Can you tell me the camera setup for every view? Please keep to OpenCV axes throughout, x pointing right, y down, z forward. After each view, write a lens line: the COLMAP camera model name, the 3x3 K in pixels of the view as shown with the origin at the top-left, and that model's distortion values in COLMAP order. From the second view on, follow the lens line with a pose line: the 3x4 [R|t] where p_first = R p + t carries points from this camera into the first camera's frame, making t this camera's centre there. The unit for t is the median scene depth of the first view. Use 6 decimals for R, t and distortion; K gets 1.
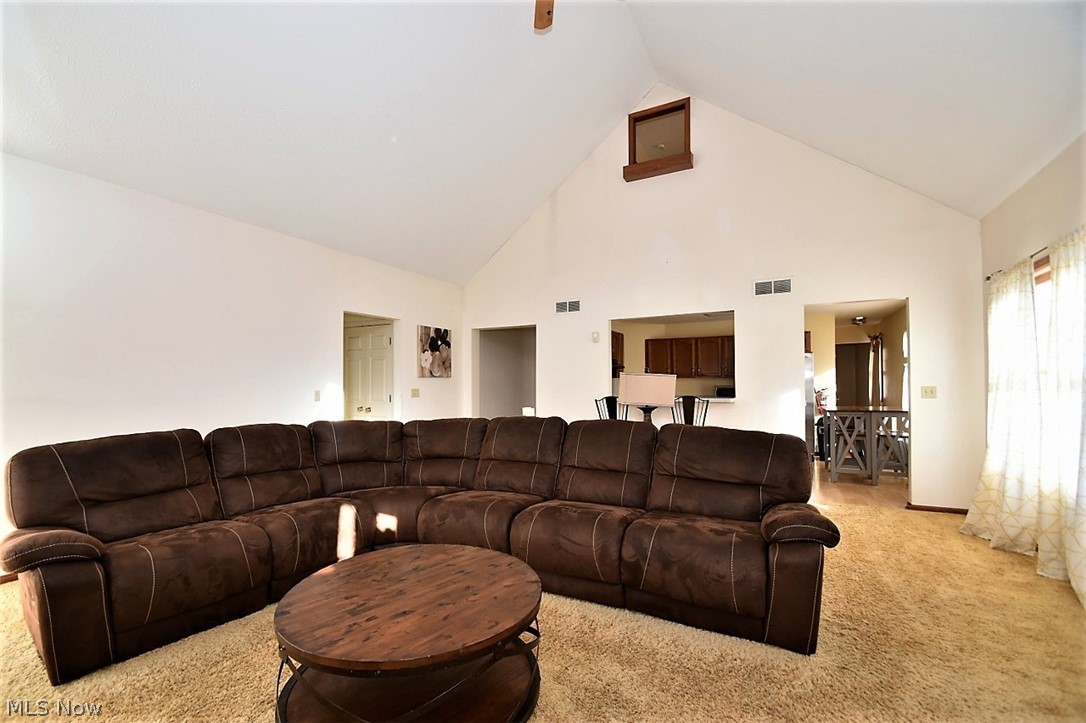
lens RADIAL K [[490.4, 0, 542.6], [0, 490.4, 378.1], [0, 0, 1]] dist [0.000452, -0.000124]
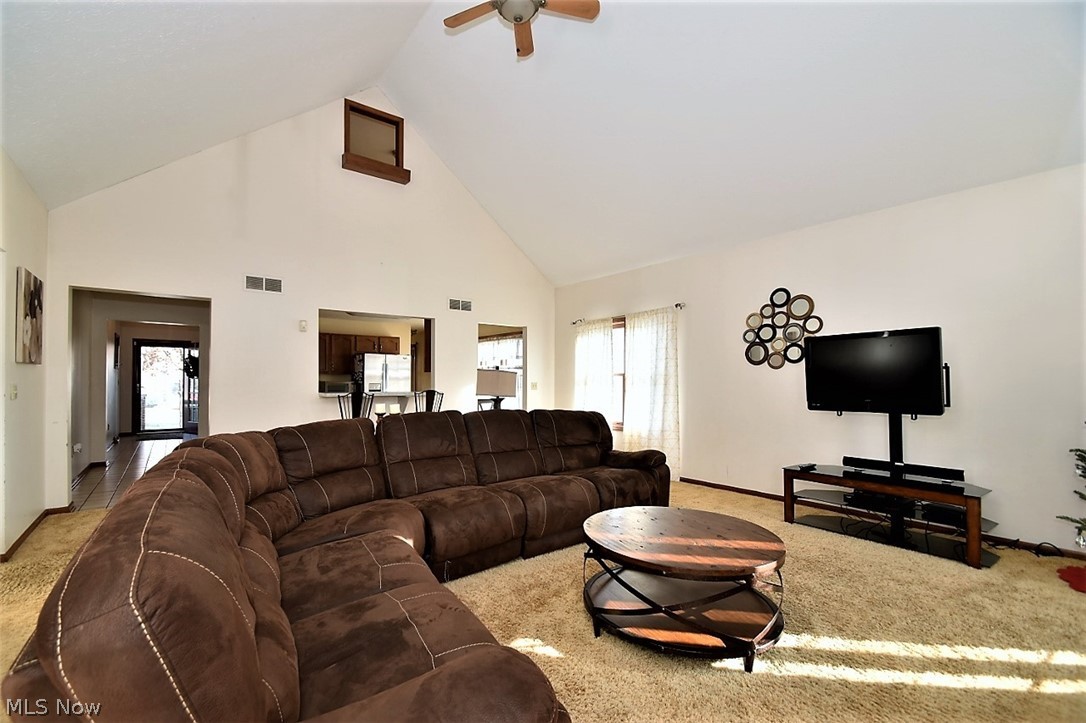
lens RADIAL K [[470.4, 0, 542.3], [0, 470.4, 380.1], [0, 0, 1]] dist [-0.000547, -0.000044]
pose [[0.395968, 0.007128, 0.918237, -0.539043], [-0.014222, 0.999898, -0.001629, 0.010063], [-0.918154, -0.012414, 0.396029, 0.289801]]
